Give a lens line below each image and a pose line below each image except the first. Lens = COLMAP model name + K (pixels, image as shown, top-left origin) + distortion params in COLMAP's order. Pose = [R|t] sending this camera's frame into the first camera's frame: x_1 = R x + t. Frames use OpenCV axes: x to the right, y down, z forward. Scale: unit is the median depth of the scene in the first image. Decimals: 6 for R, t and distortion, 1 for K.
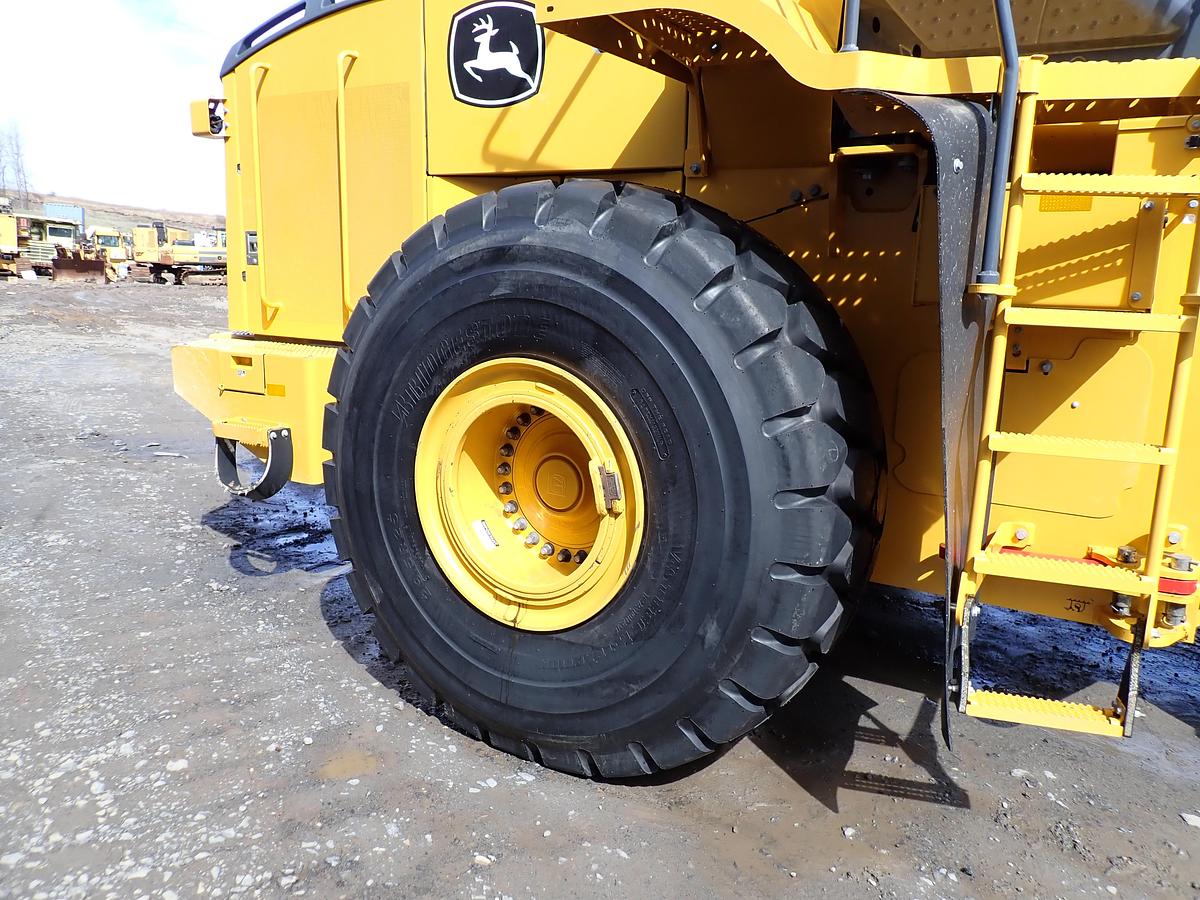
lens RADIAL K [[886.2, 0, 600.0], [0, 886.2, 450.0], [0, 0, 1]] dist [0.008158, -0.006400]
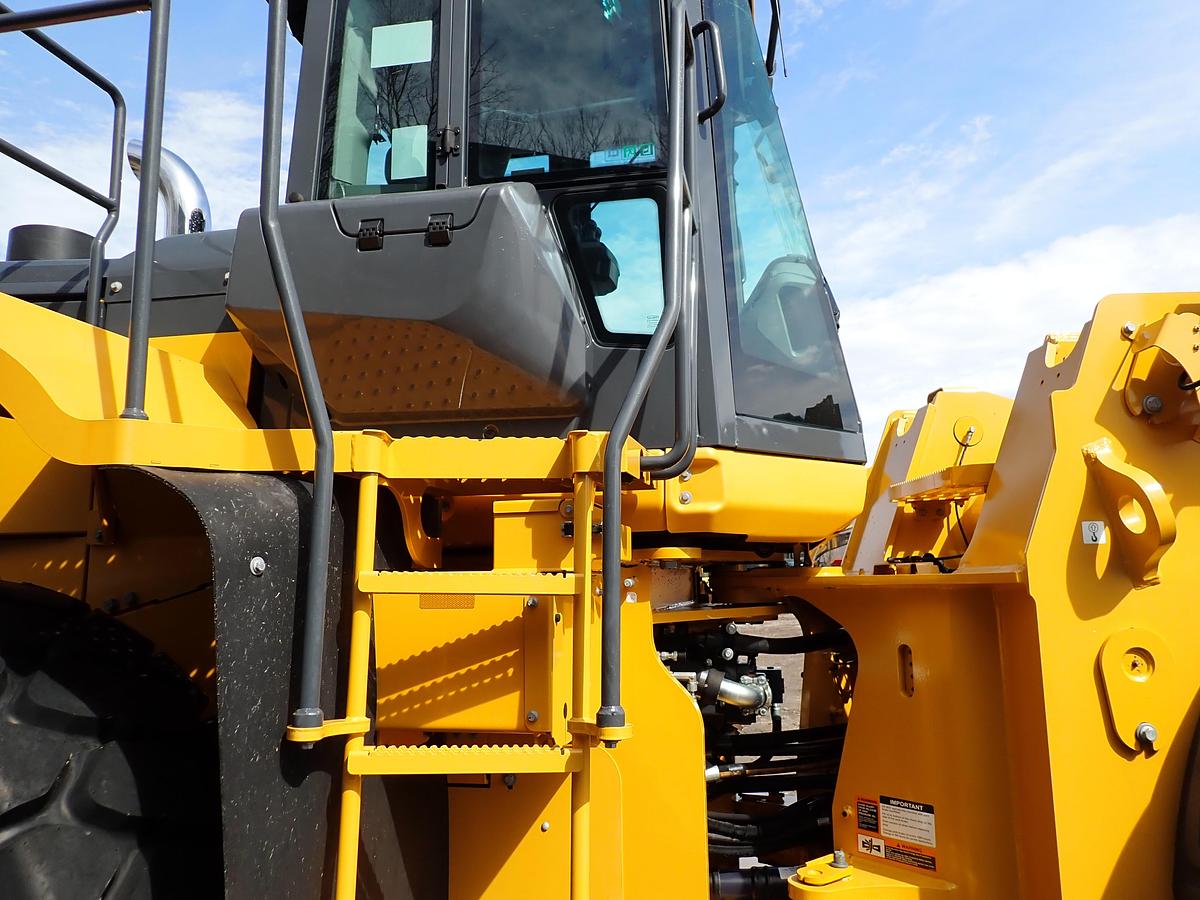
lens RADIAL K [[886.2, 0, 600.0], [0, 886.2, 450.0], [0, 0, 1]] dist [0.008158, -0.006400]
pose [[0.943135, 0.018095, 0.331917, 0.319433], [0.096894, 0.940190, -0.326579, -0.106947], [-0.317974, 0.340169, 0.884973, 0.167157]]
